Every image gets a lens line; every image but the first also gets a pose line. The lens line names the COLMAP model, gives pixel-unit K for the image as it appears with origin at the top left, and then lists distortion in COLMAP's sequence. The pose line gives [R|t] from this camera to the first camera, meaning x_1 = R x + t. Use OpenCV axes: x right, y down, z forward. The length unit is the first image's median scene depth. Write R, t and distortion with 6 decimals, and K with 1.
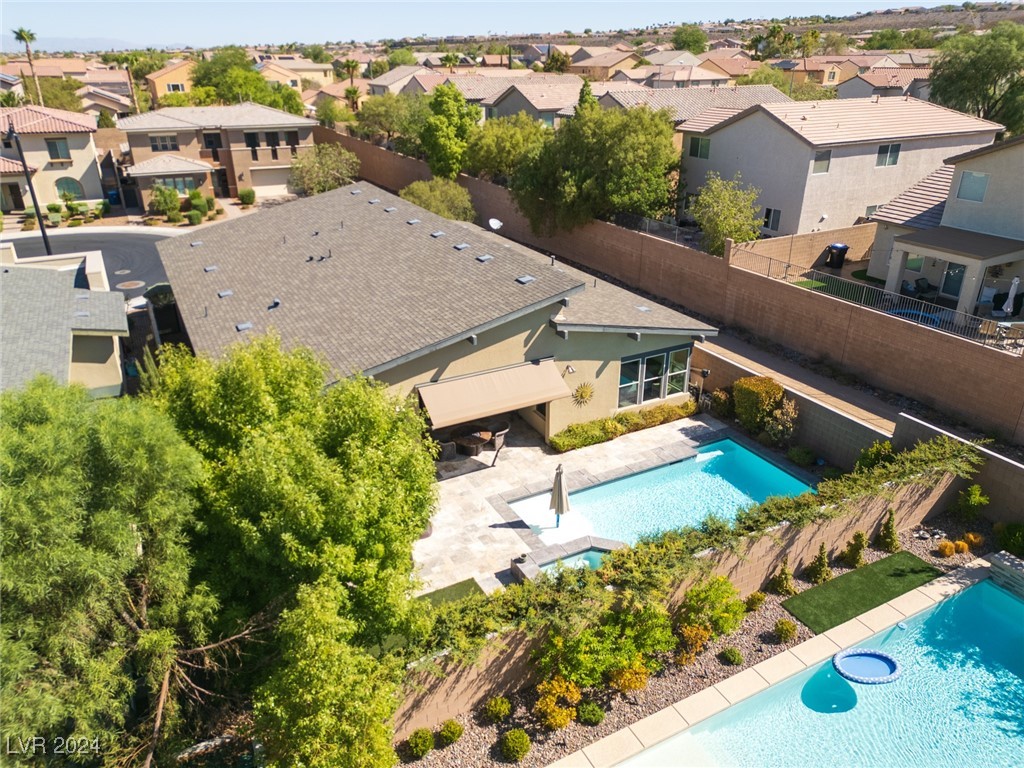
lens RADIAL K [[714.1, 0, 510.7], [0, 714.1, 382.4], [0, 0, 1]] dist [0.091818, -0.100049]
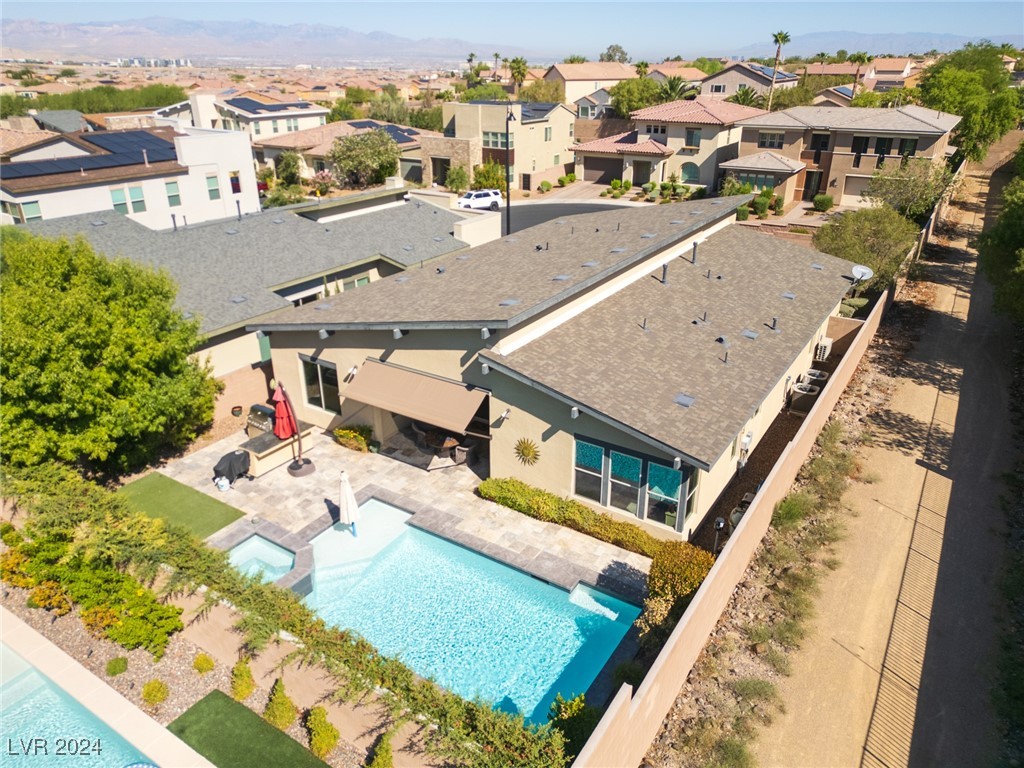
lens RADIAL K [[714.1, 0, 510.7], [0, 714.1, 382.4], [0, 0, 1]] dist [0.091818, -0.100049]
pose [[0.487314, 0.359928, -0.795598, 0.710316], [-0.359058, 0.913108, 0.193162, -0.207092], [0.795991, 0.191536, 0.574206, 0.463541]]
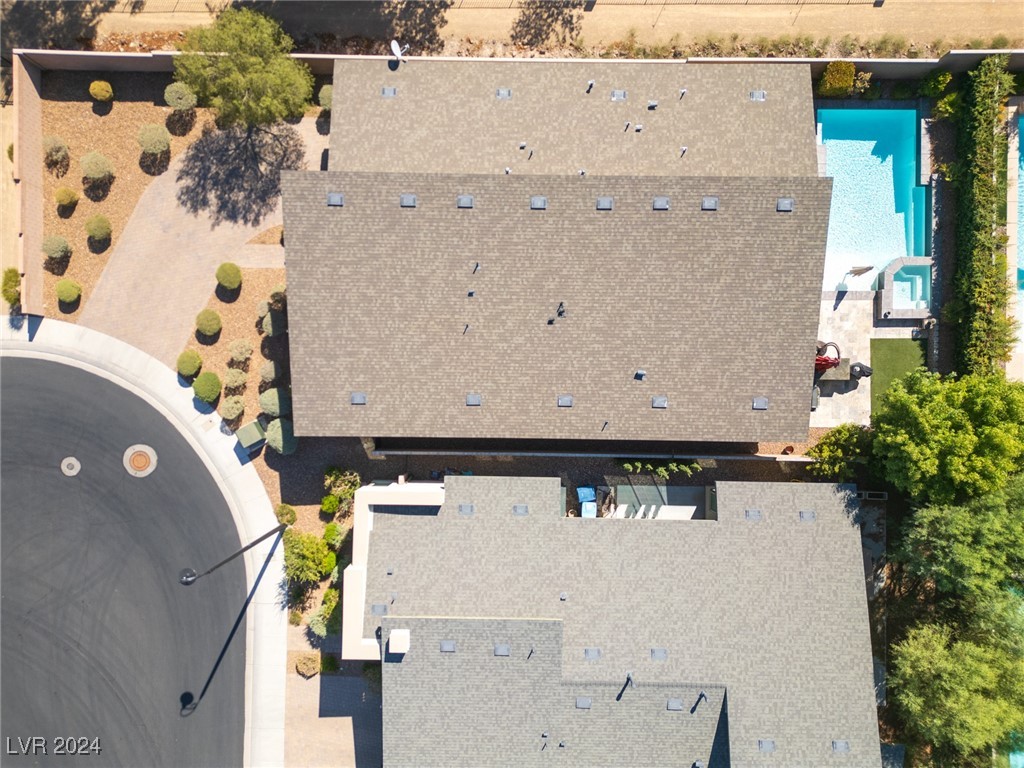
lens RADIAL K [[714.1, 0, 510.7], [0, 714.1, 382.4], [0, 0, 1]] dist [0.091818, -0.100049]
pose [[0.479159, -0.877539, 0.018202, -0.466920], [0.358375, 0.214528, 0.908595, -1.299592], [-0.801233, -0.428839, 0.417281, 0.659664]]
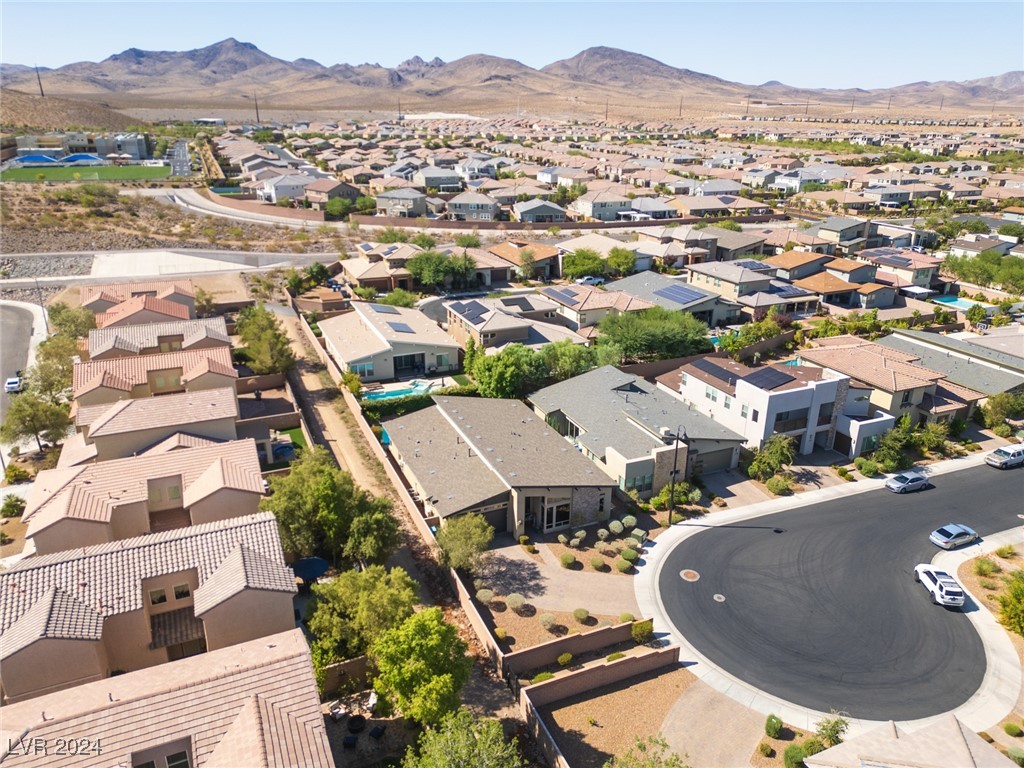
lens RADIAL K [[714.1, 0, 510.7], [0, 714.1, 382.4], [0, 0, 1]] dist [0.091818, -0.100049]
pose [[-0.997317, -0.030137, 0.066708, -0.470335], [0.025996, 0.706092, 0.707643, -2.396818], [-0.068428, 0.707479, -0.703414, 3.037846]]
